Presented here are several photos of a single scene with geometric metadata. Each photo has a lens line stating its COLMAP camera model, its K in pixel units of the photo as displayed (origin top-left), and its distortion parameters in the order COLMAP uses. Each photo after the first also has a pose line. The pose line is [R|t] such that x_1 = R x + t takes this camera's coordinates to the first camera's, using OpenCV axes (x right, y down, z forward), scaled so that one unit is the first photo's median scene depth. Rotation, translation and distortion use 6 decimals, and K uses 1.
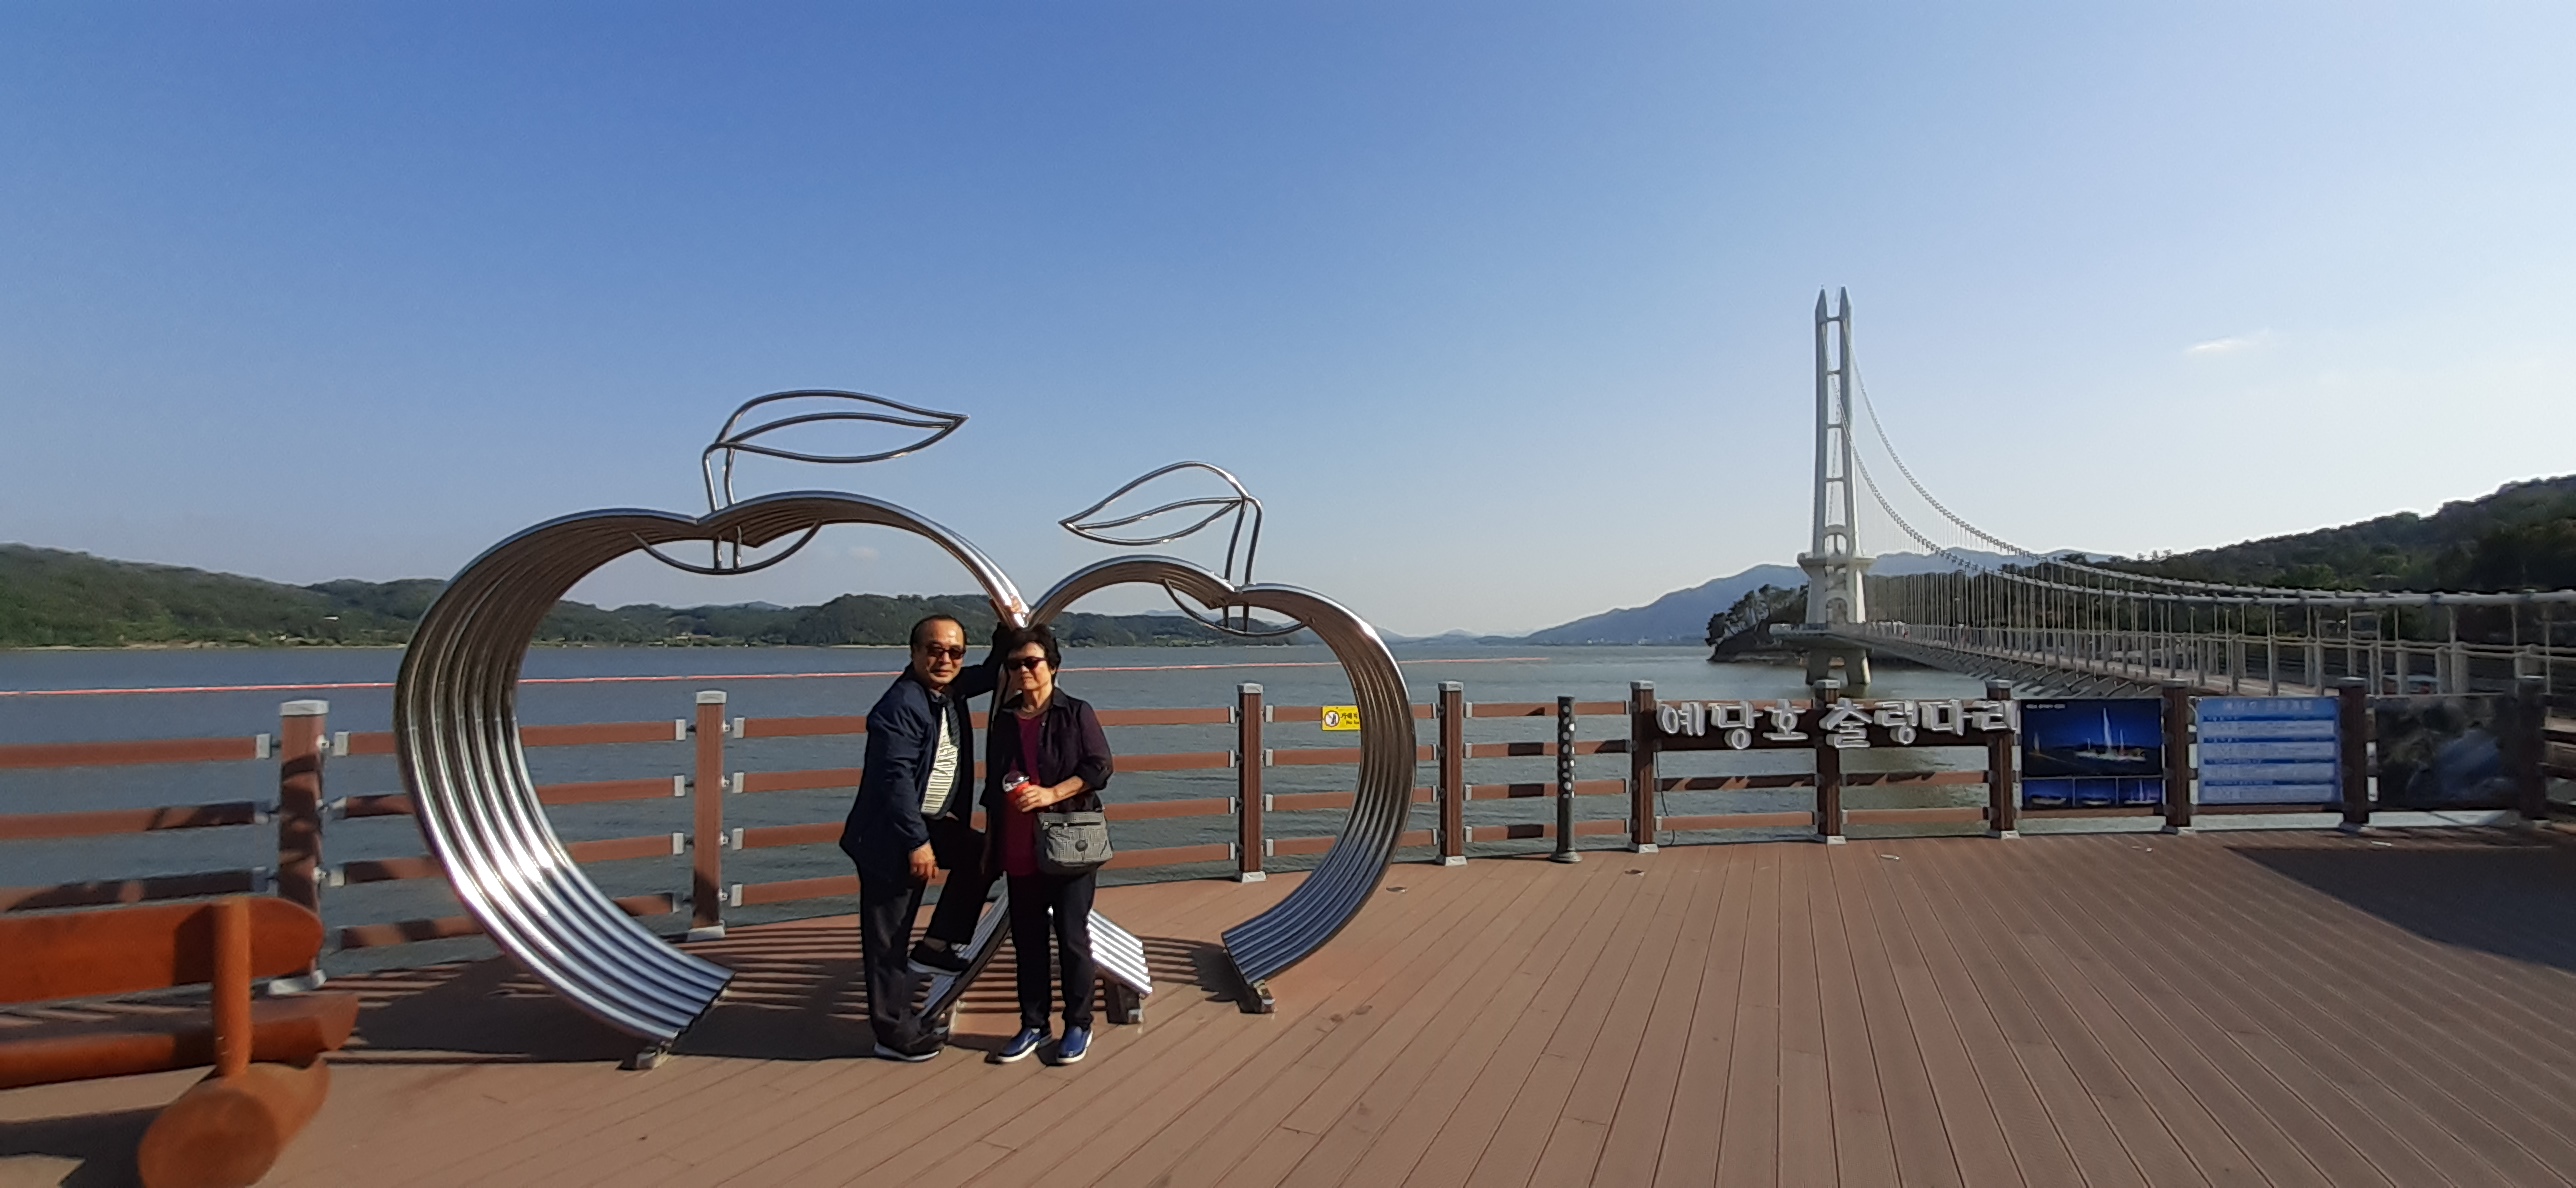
lens RADIAL K [[1021.5, 0, 1268.3], [0, 1021.5, 626.1], [0, 0, 1]] dist [-0.006021, -0.005335]
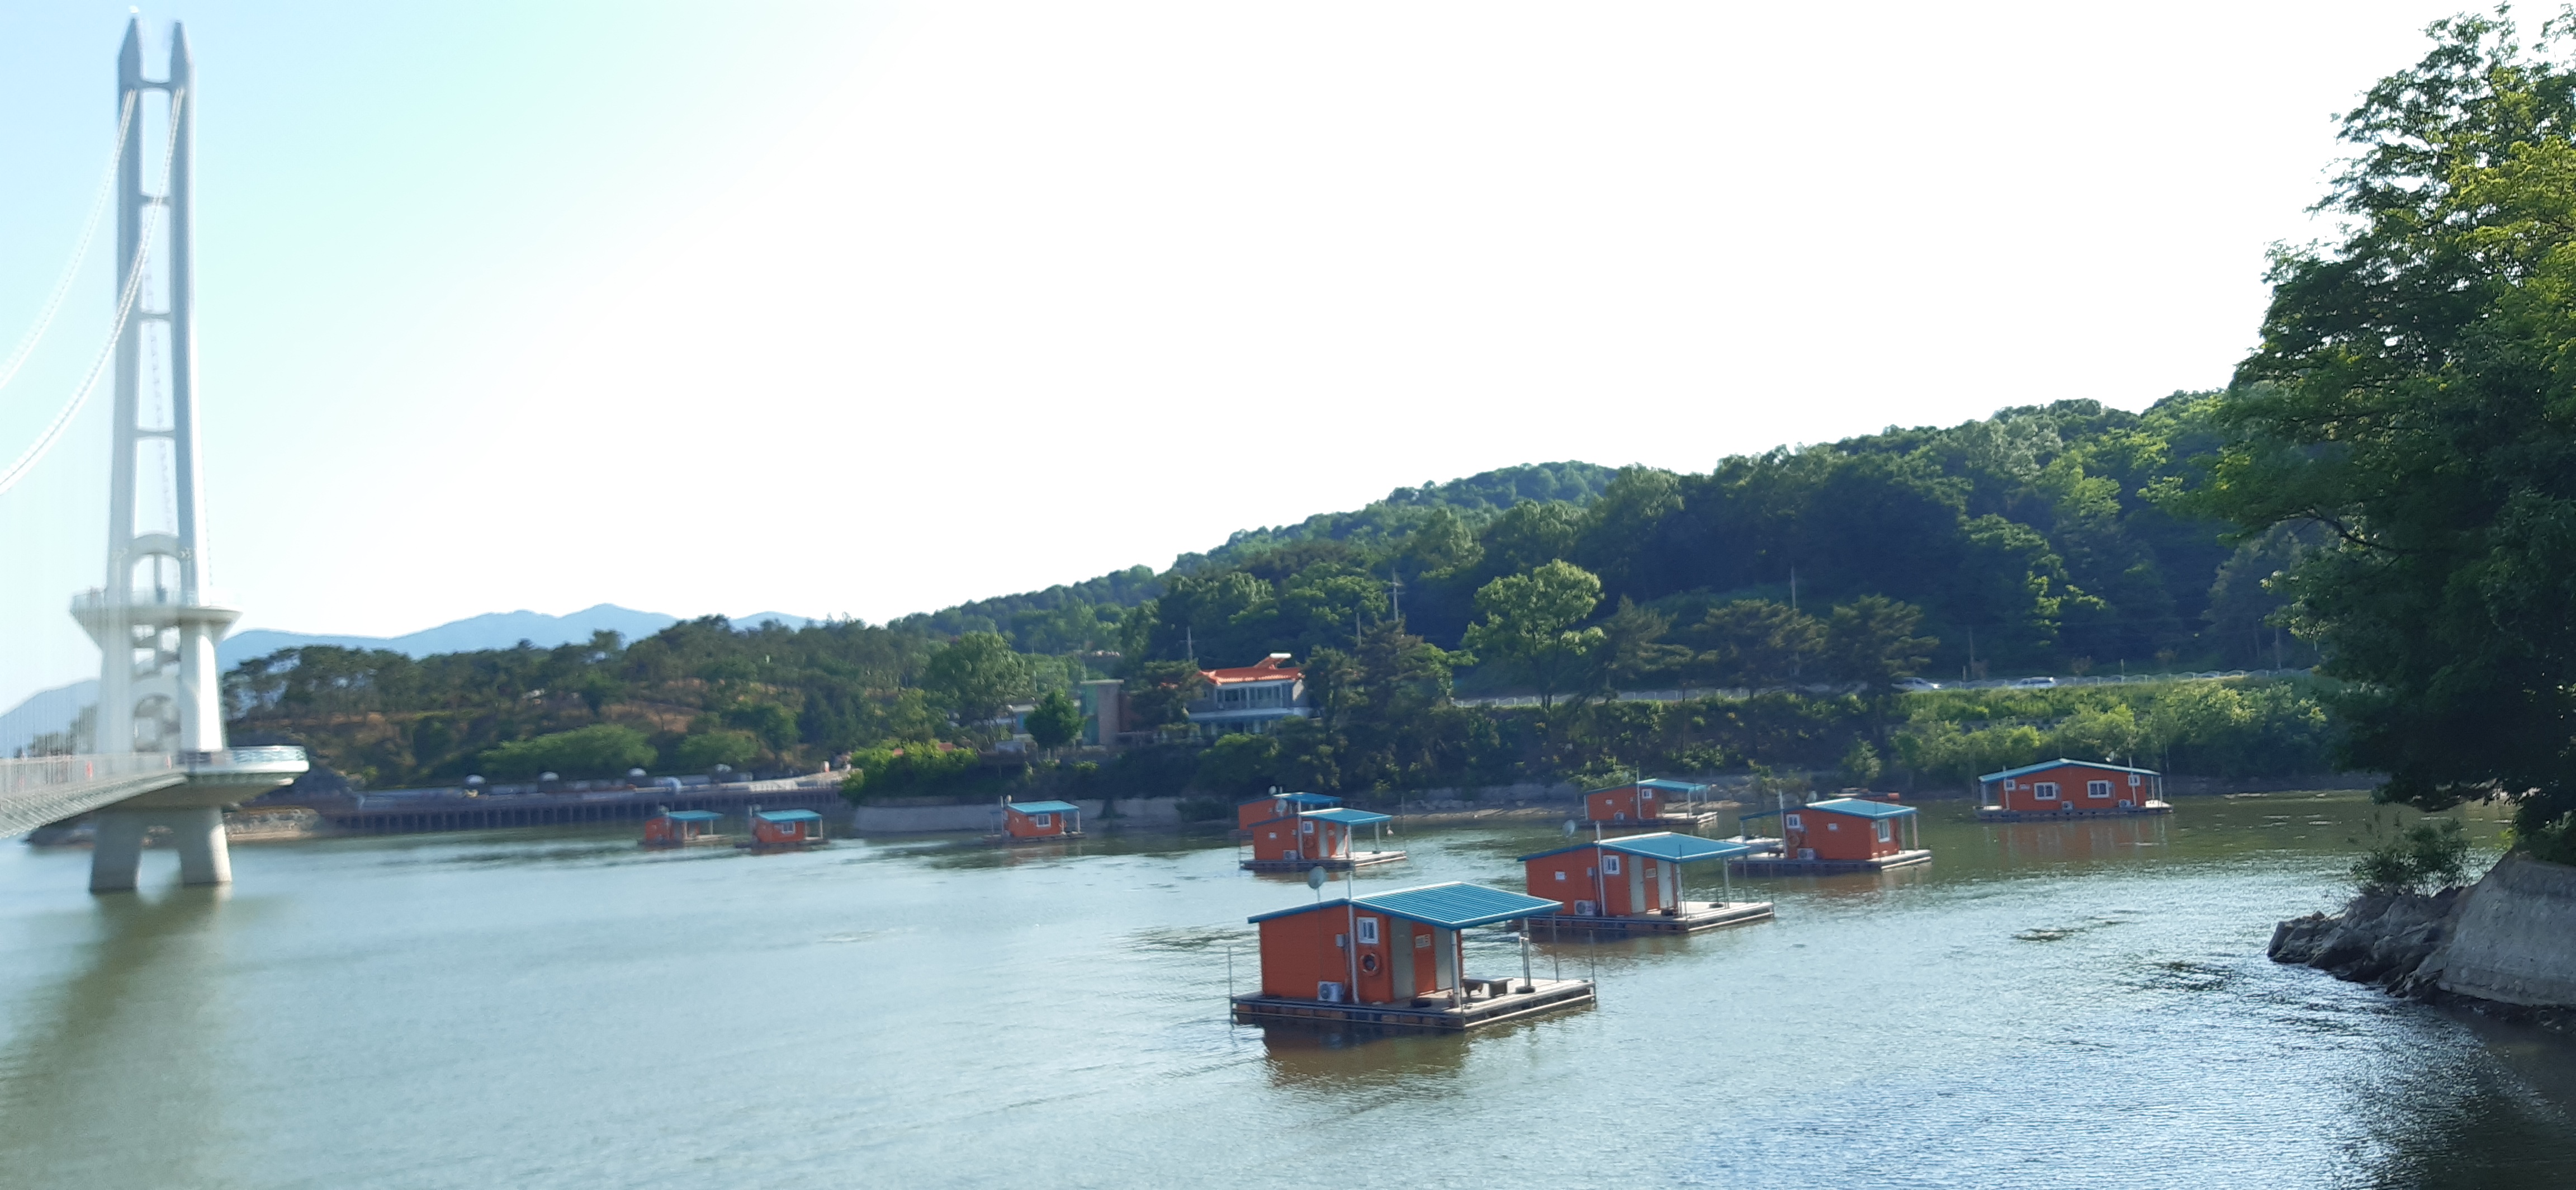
lens RADIAL K [[2048.6, 0, 1226.6], [0, 2048.6, 586.8], [0, 0, 1]] dist [0.074091, -0.093464]
pose [[0.650246, 0.029714, 0.759142, 0.165965], [0.033375, 0.997153, -0.067618, 0.002575], [-0.758990, 0.069305, 0.647403, 0.045959]]
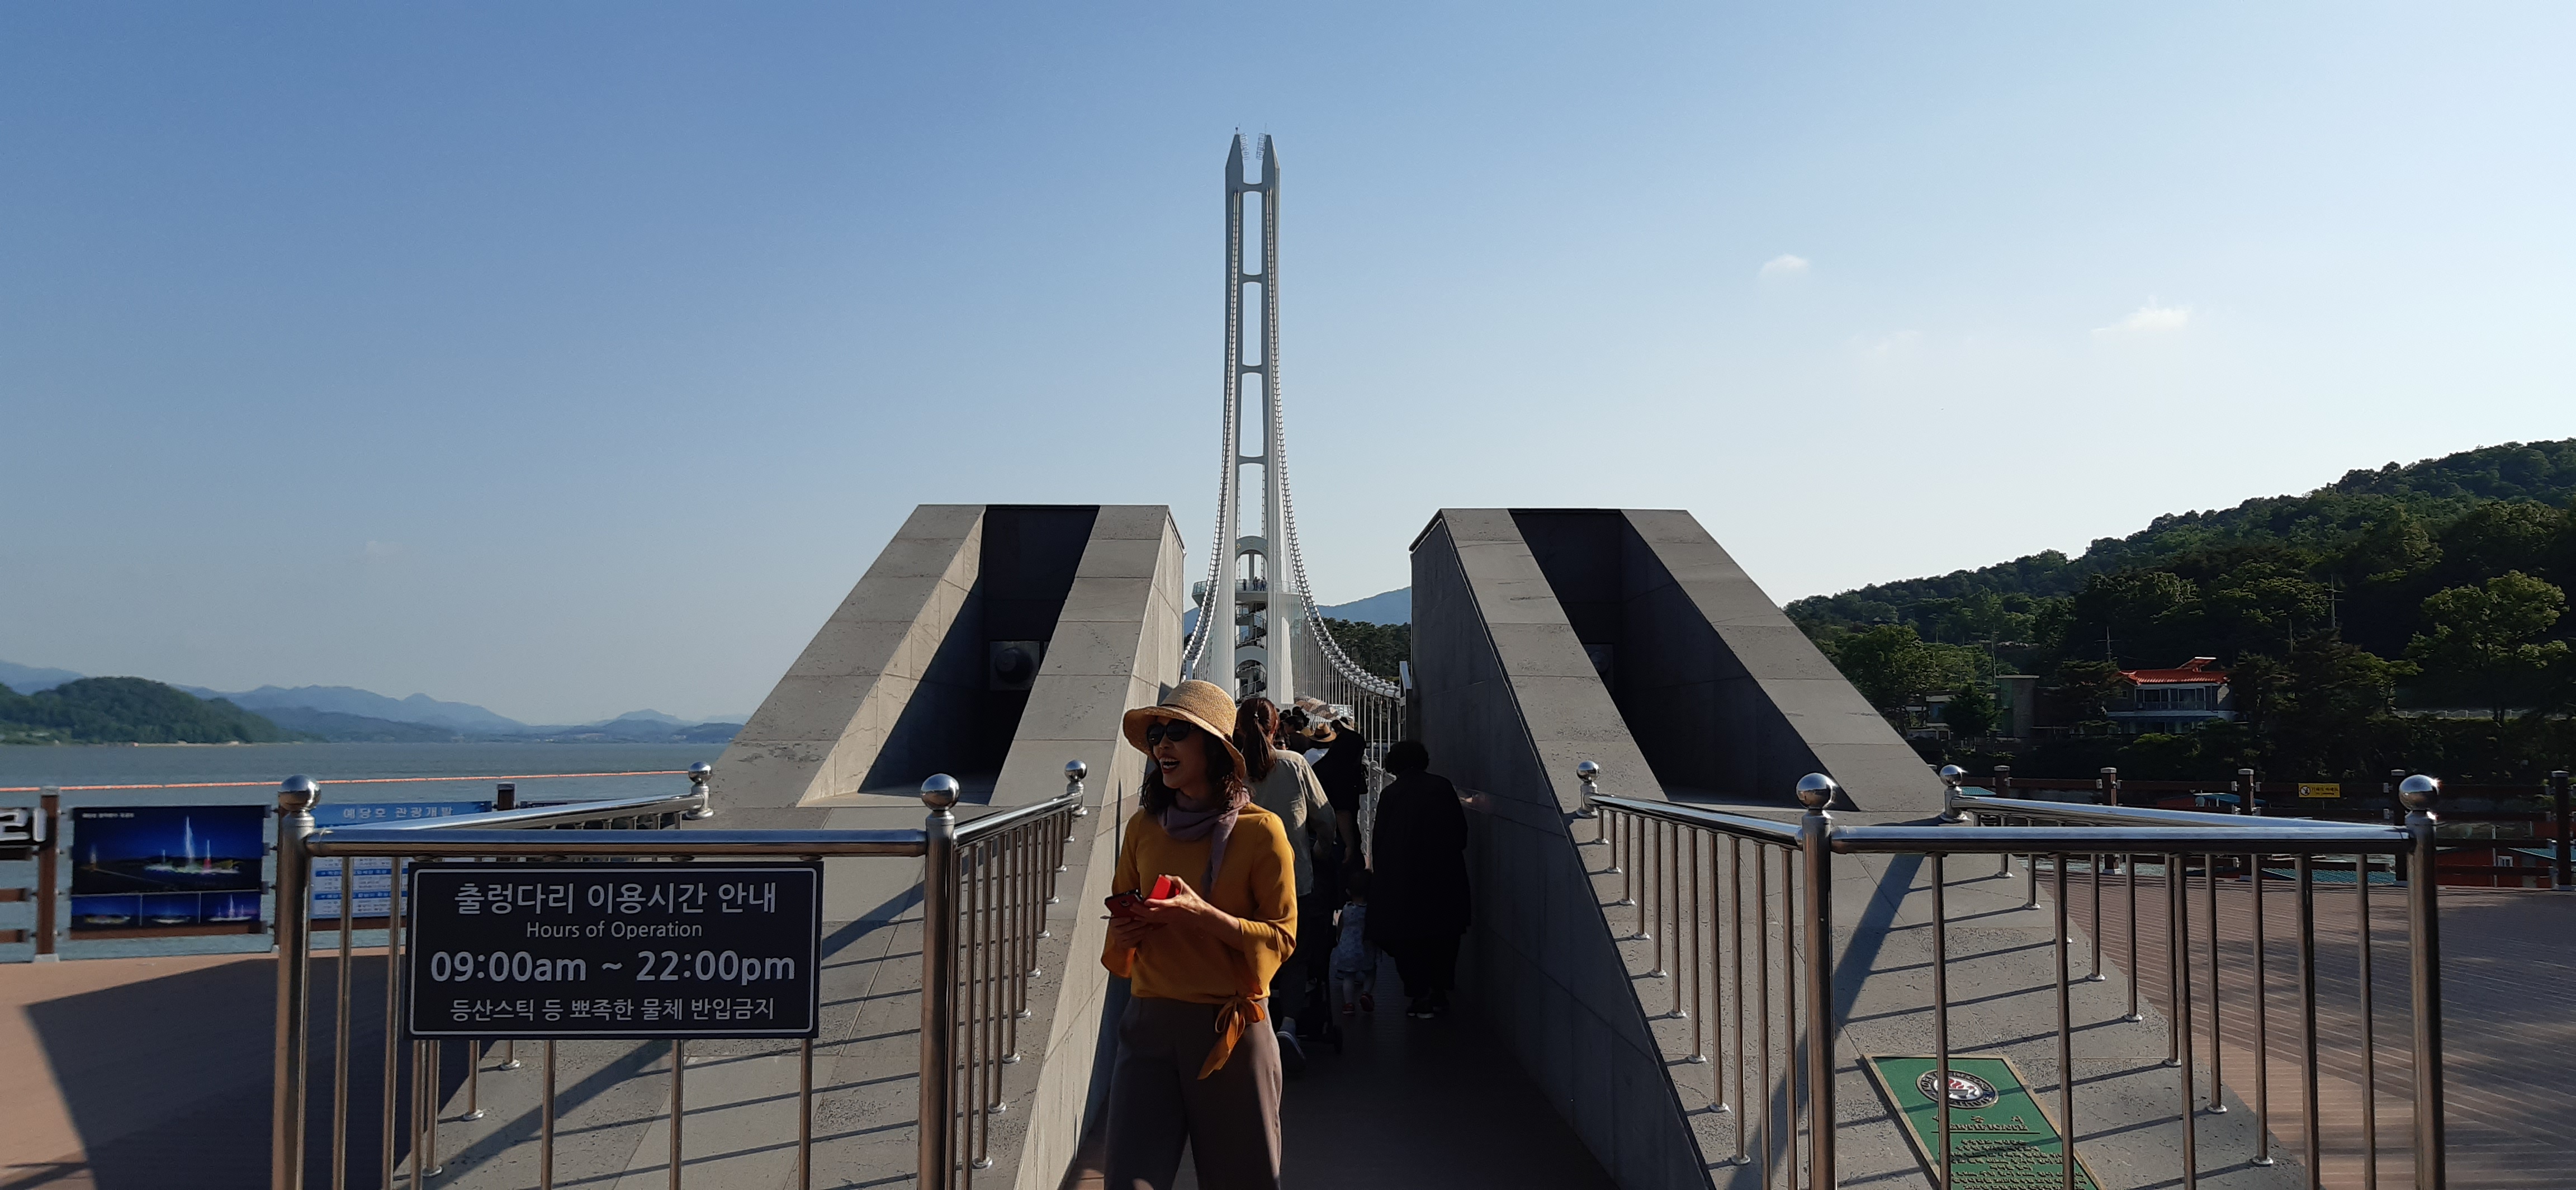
lens RADIAL K [[2048.6, 0, 1291.3], [0, 2048.6, 593.1], [0, 0, 1]] dist [0.074091, -0.093464]
pose [[0.890354, 0.033401, 0.454043, 0.042688], [-0.009119, 0.998413, -0.055565, -0.001319], [-0.455178, 0.045332, 0.889246, -0.057188]]
